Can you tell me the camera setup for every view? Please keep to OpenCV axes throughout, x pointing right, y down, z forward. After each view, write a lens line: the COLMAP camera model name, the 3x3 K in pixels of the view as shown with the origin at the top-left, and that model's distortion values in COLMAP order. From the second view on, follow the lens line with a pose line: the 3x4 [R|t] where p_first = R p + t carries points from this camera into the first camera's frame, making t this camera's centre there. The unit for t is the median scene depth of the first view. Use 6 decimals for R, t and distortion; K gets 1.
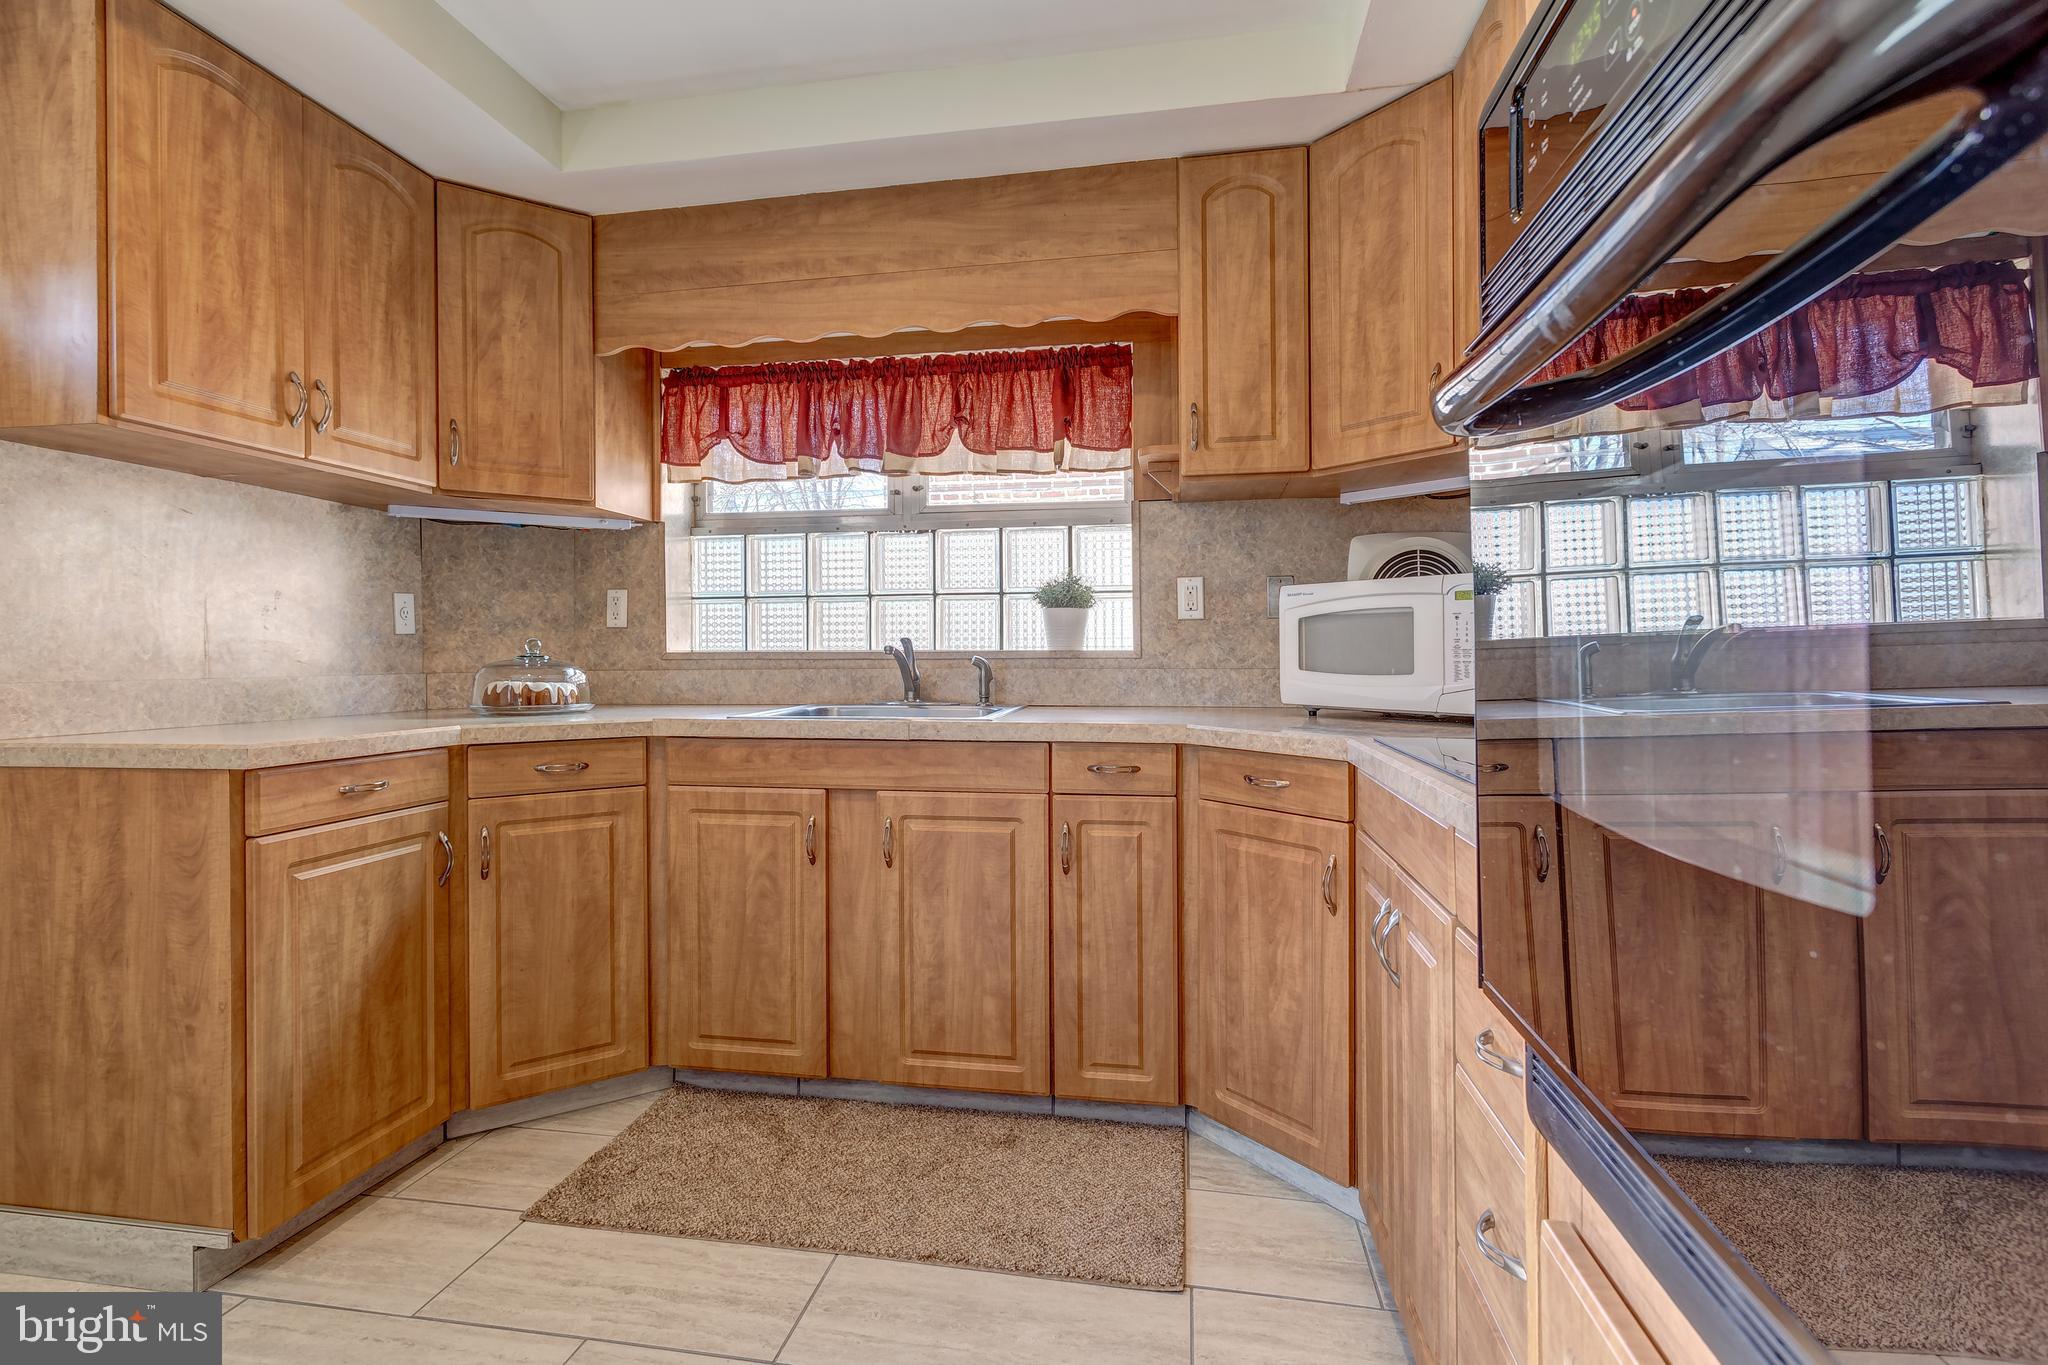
lens RADIAL K [[981.4, 0, 1007.5], [0, 981.4, 649.9], [0, 0, 1]] dist [-0.008233, 0.003449]
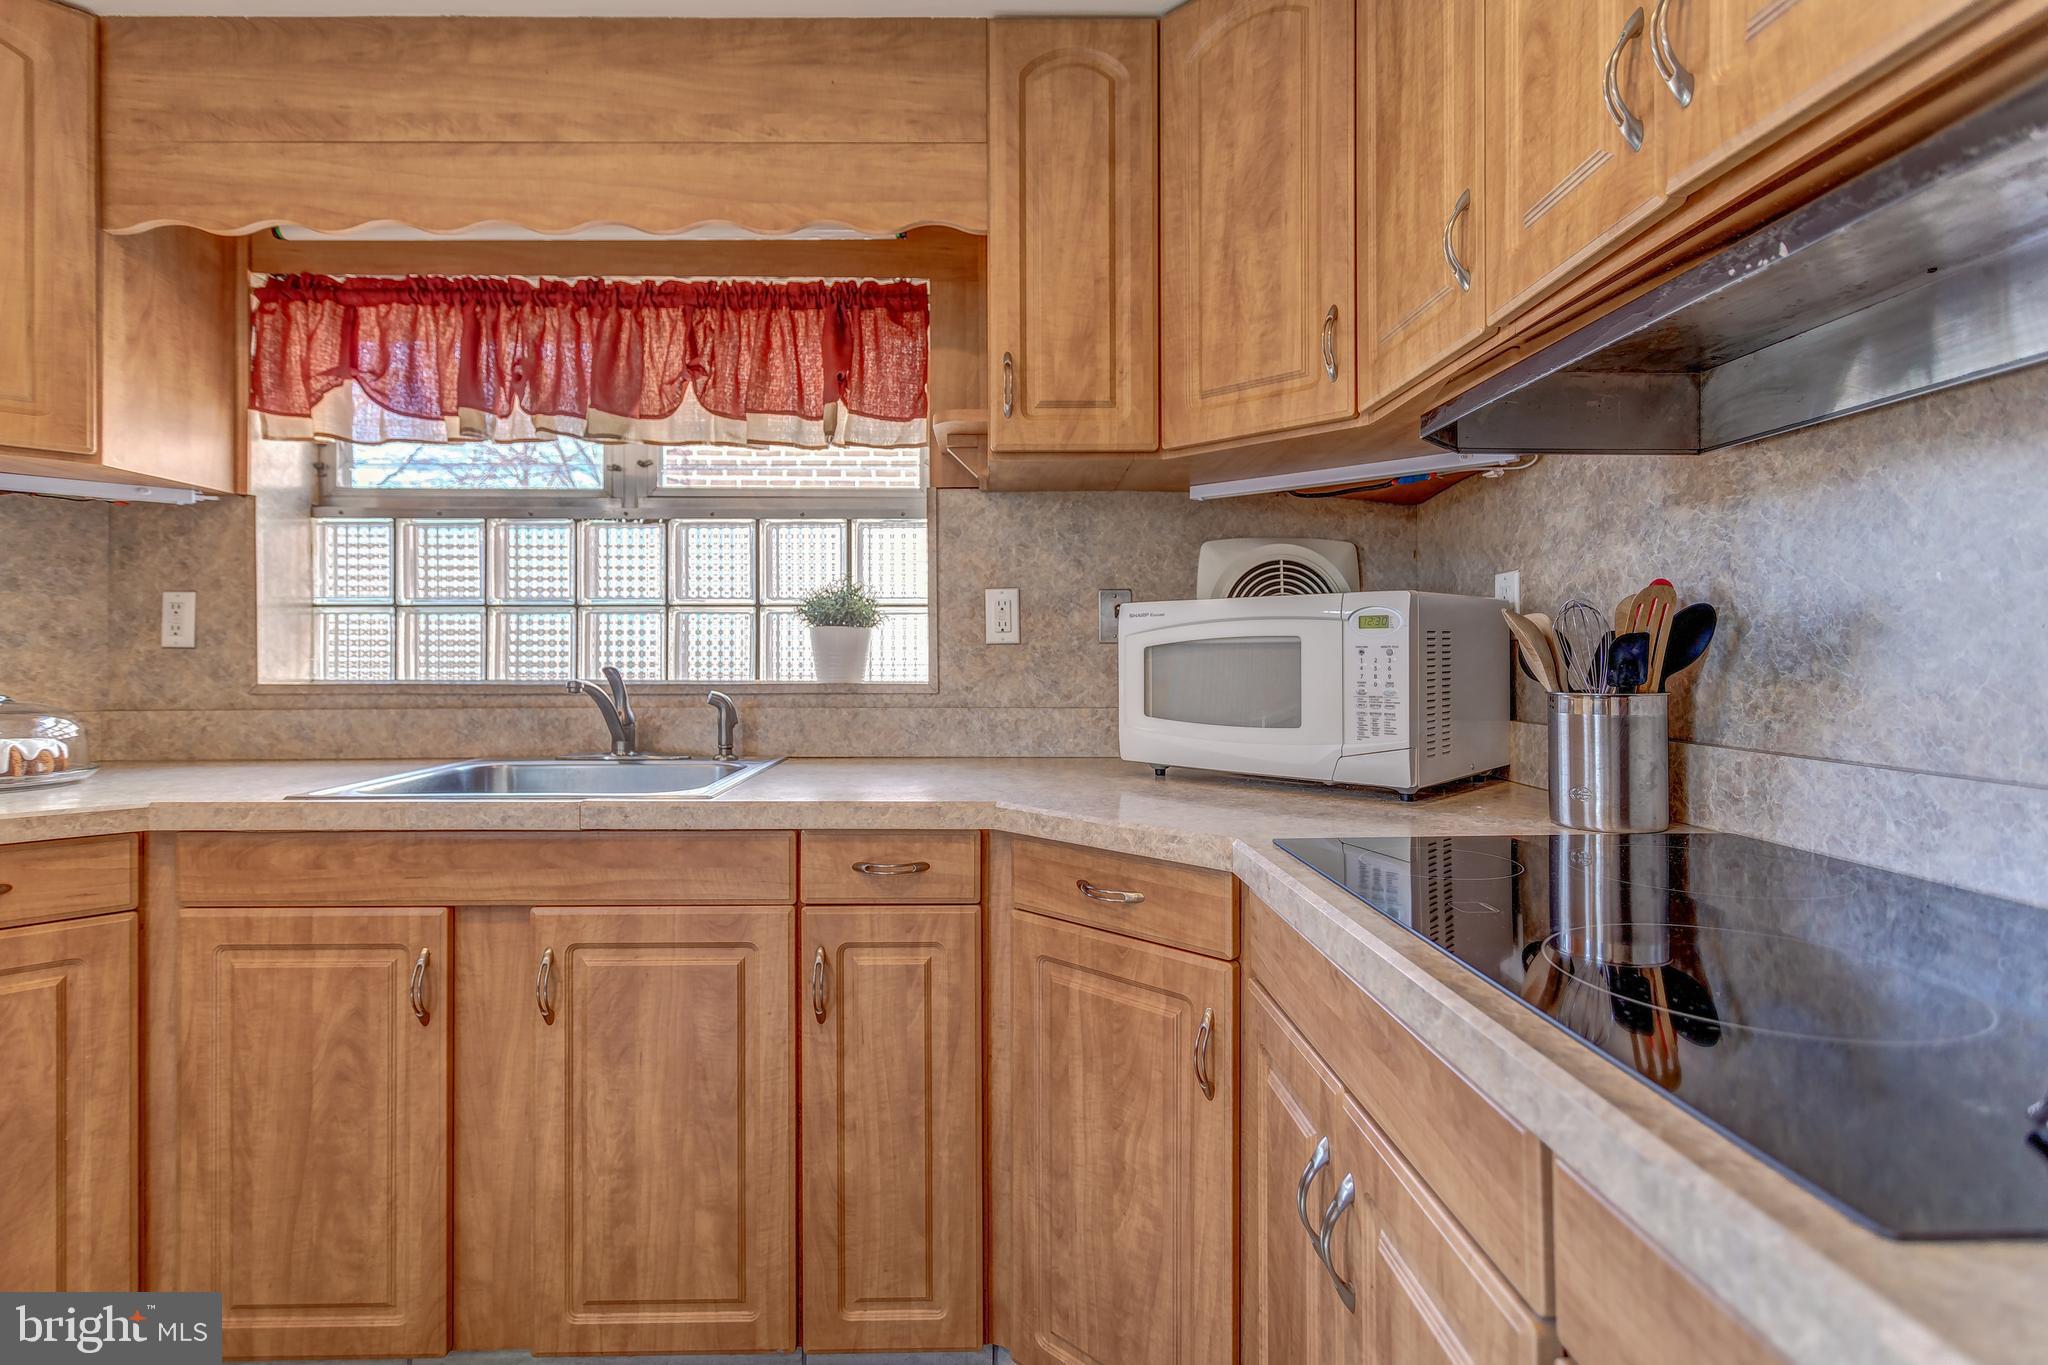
lens RADIAL K [[981.4, 0, 1021.6], [0, 981.4, 668.7], [0, 0, 1]] dist [-0.008233, 0.003449]
pose [[0.979512, 0.001470, 0.201379, 0.052989], [-0.003729, 0.999934, 0.010839, -0.022931], [-0.201350, -0.011368, 0.979453, 0.277669]]
